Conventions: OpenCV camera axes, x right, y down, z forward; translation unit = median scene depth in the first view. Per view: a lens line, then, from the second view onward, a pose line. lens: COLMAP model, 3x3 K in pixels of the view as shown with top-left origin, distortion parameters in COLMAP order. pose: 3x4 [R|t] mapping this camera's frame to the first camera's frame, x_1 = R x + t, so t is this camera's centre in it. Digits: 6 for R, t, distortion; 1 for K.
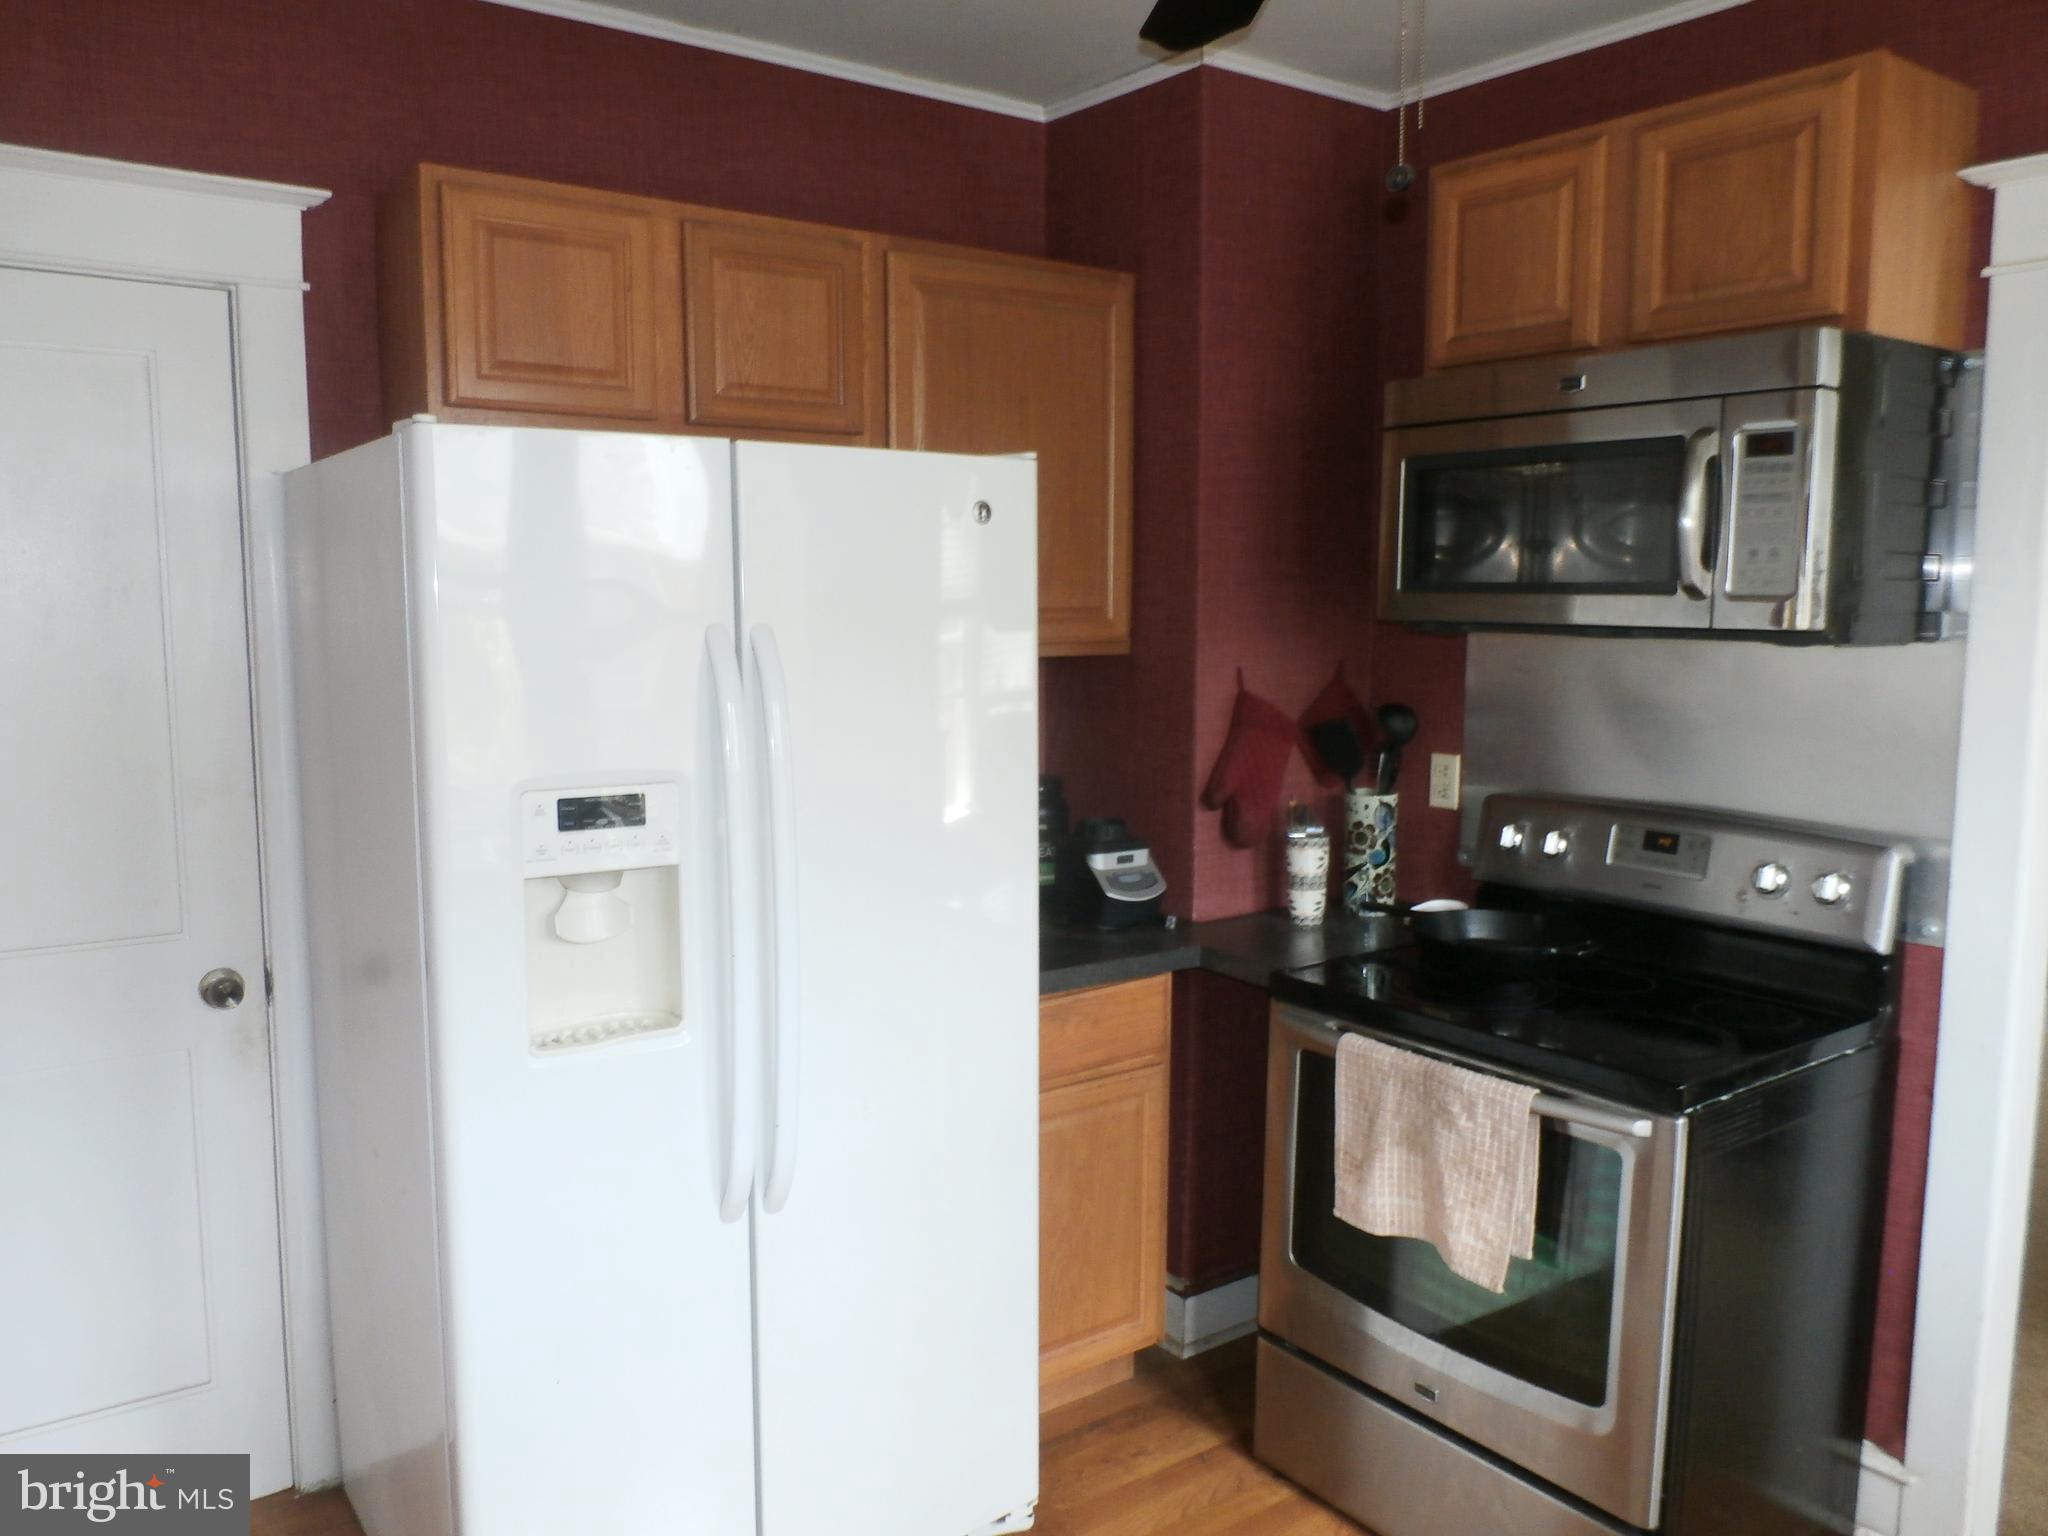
lens RADIAL K [[1552.9, 0, 1030.1], [0, 1552.9, 776.4], [0, 0, 1]] dist [-0.007733, 0.001148]
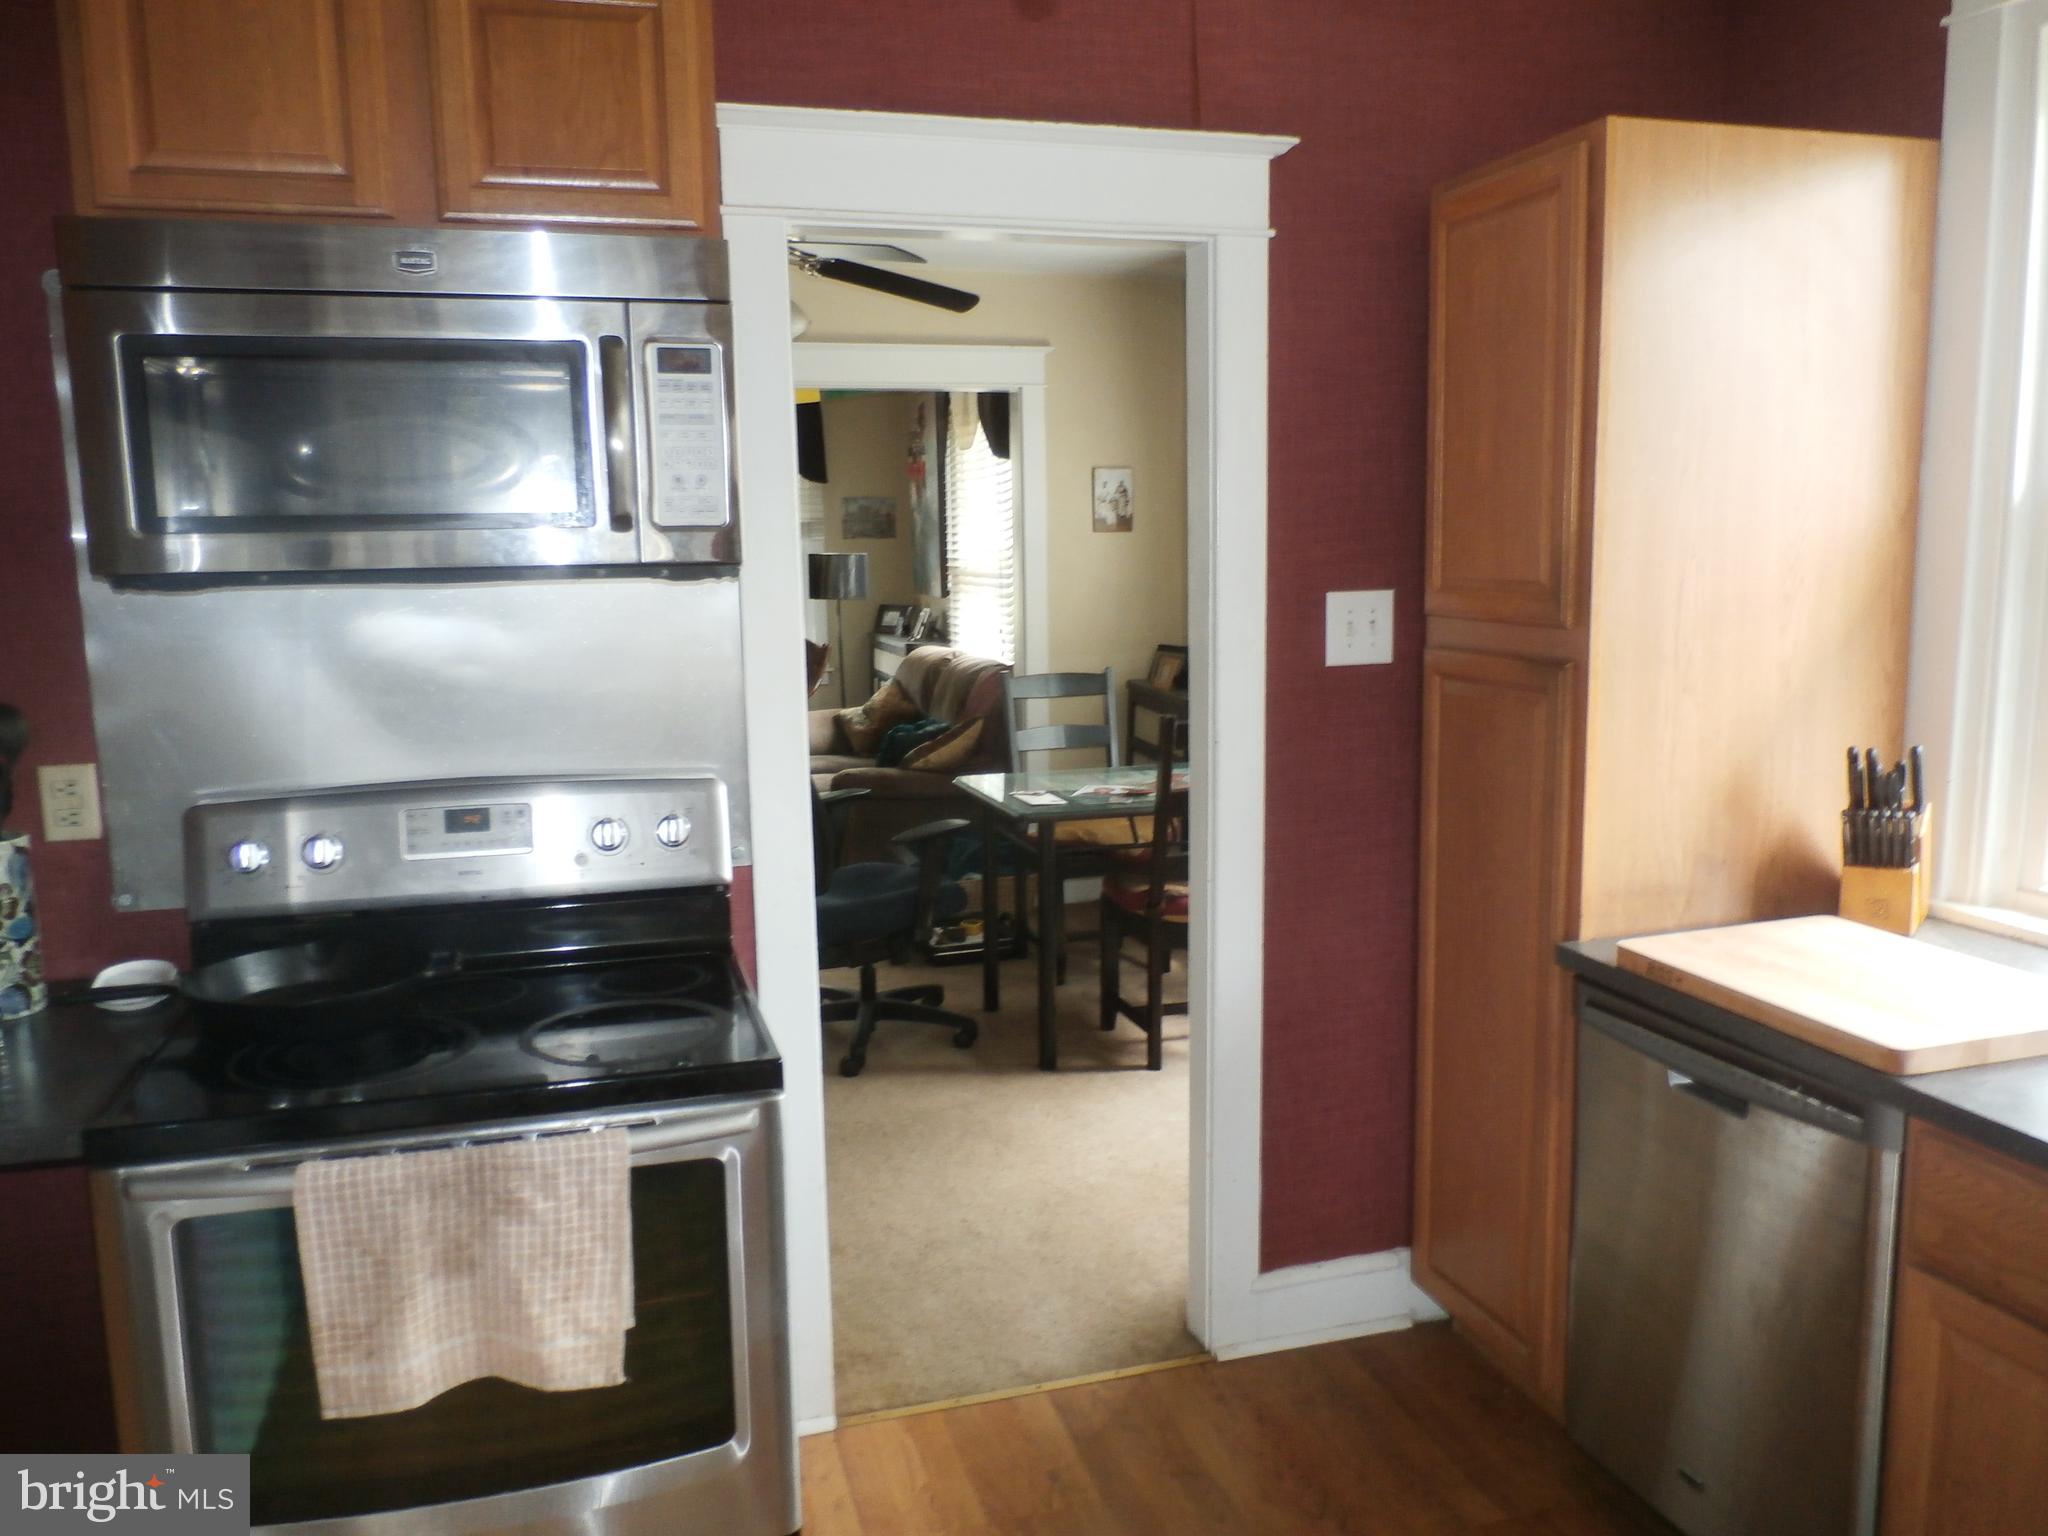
lens RADIAL K [[1552.9, 0, 1021.5], [0, 1552.9, 777.9], [0, 0, 1]] dist [-0.007733, 0.001148]
pose [[0.358295, -0.157107, 0.920295, -0.311005], [0.128436, 0.984662, 0.118092, -0.049140], [-0.924732, 0.075887, 0.372977, 0.452539]]
